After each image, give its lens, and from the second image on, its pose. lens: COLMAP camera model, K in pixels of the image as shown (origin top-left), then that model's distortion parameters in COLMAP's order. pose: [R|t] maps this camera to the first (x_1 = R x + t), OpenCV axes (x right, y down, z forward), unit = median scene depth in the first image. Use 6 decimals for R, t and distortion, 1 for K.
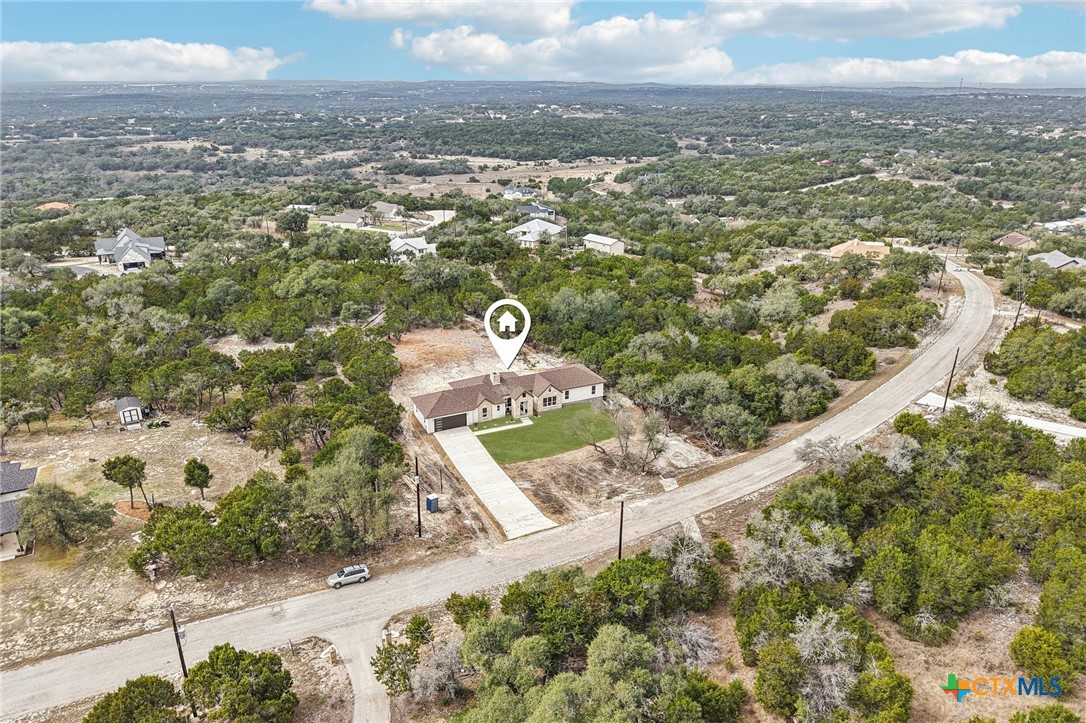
lens RADIAL K [[732.7, 0, 543.0], [0, 732.7, 361.5], [0, 0, 1]] dist [0.010920, -0.000177]
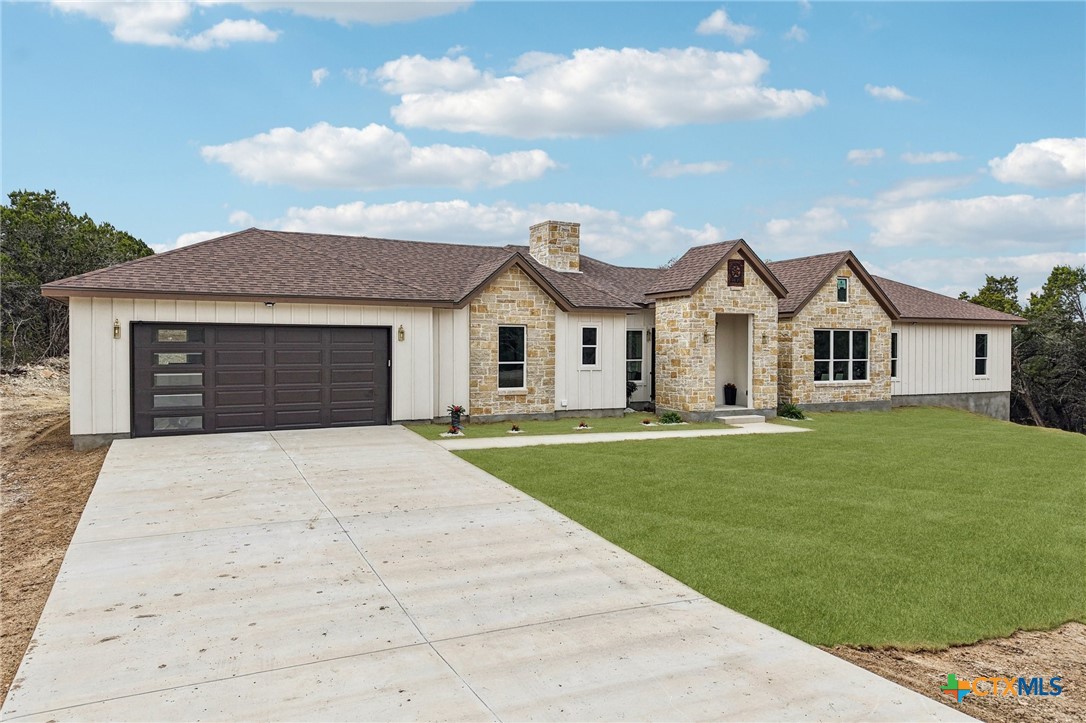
lens RADIAL K [[732.7, 0, 543.0], [0, 732.7, 361.5], [0, 0, 1]] dist [0.010920, -0.000177]
pose [[0.999591, -0.001704, 0.028540, -0.075155], [0.011309, 0.940371, -0.339961, 0.121611], [-0.026259, 0.340145, 0.940006, 0.826446]]
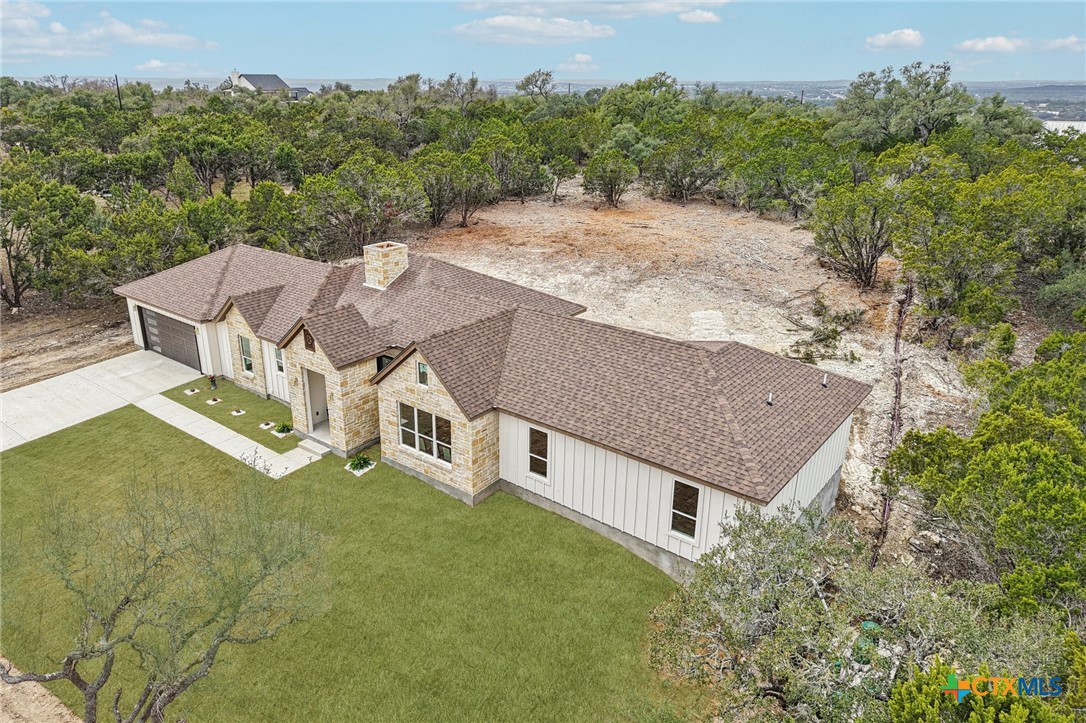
lens RADIAL K [[732.7, 0, 543.0], [0, 732.7, 361.5], [0, 0, 1]] dist [0.010920, -0.000177]
pose [[0.446317, 0.317602, -0.836618, 0.184328], [-0.317994, 0.930170, 0.183475, -0.010004], [0.836470, 0.184152, 0.516146, 0.926651]]
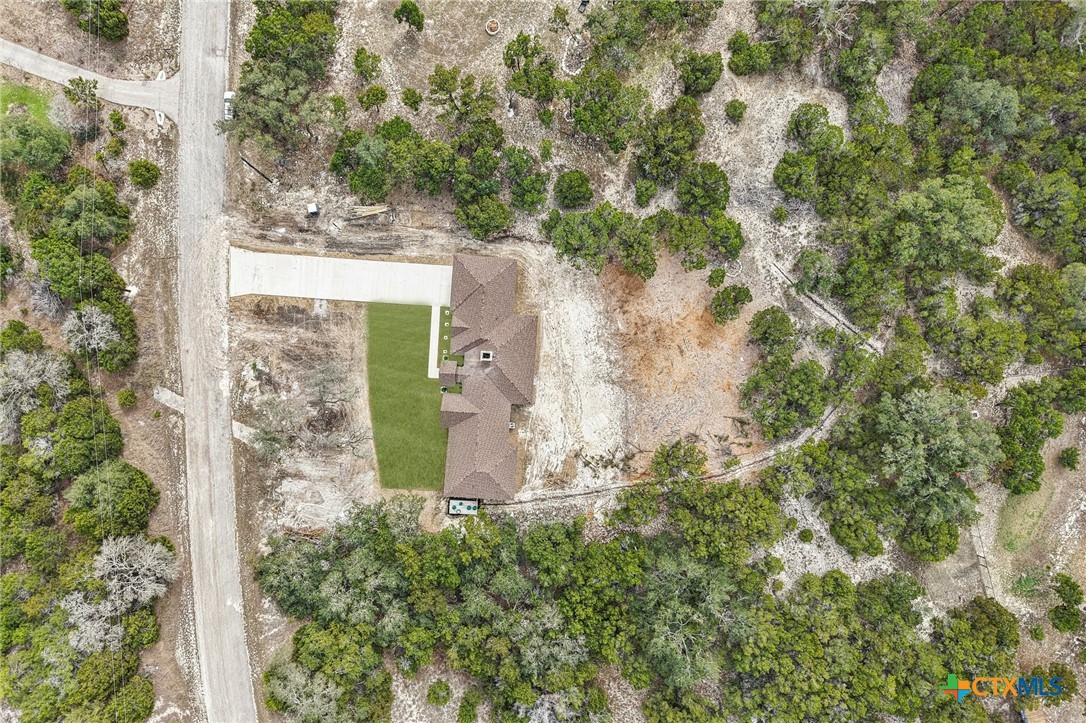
lens RADIAL K [[732.7, 0, 543.0], [0, 732.7, 361.5], [0, 0, 1]] dist [0.010920, -0.000177]
pose [[-0.496698, 0.866449, -0.050558, -0.052579], [-0.336419, -0.138502, 0.931472, -0.740841], [0.800071, 0.479669, 0.360284, 0.772730]]
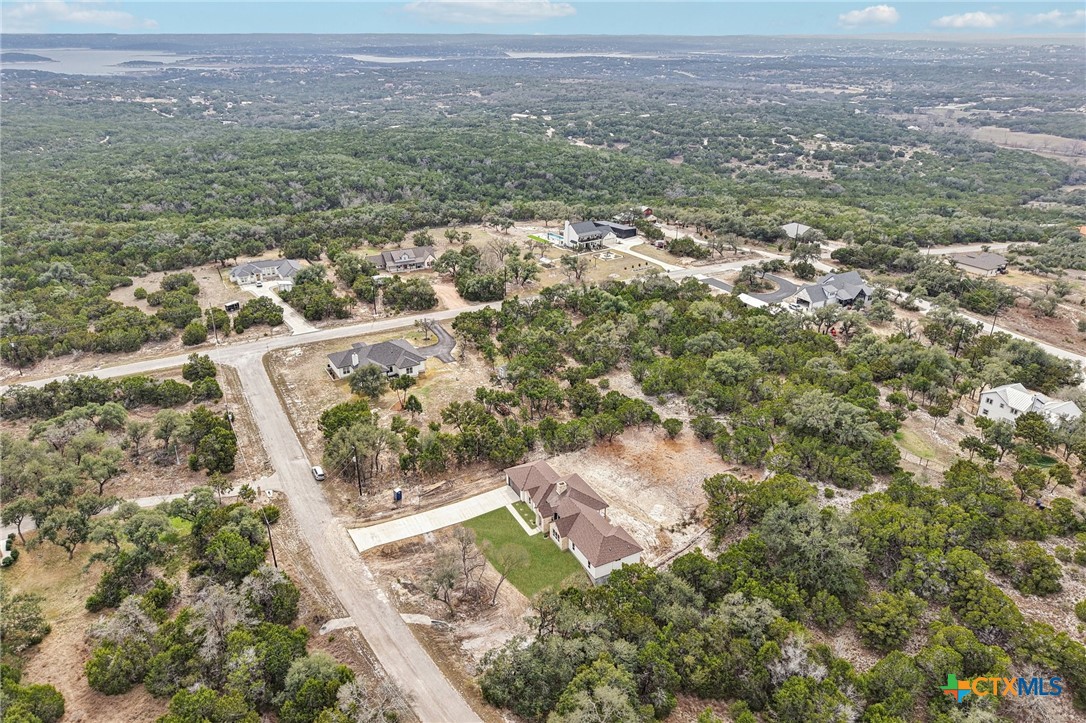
lens RADIAL K [[732.7, 0, 543.0], [0, 732.7, 361.5], [0, 0, 1]] dist [0.010920, -0.000177]
pose [[0.031762, 0.396149, -0.917637, 0.864224], [-0.354670, 0.862820, 0.360208, -0.525460], [0.934452, 0.314018, 0.167907, 0.736847]]
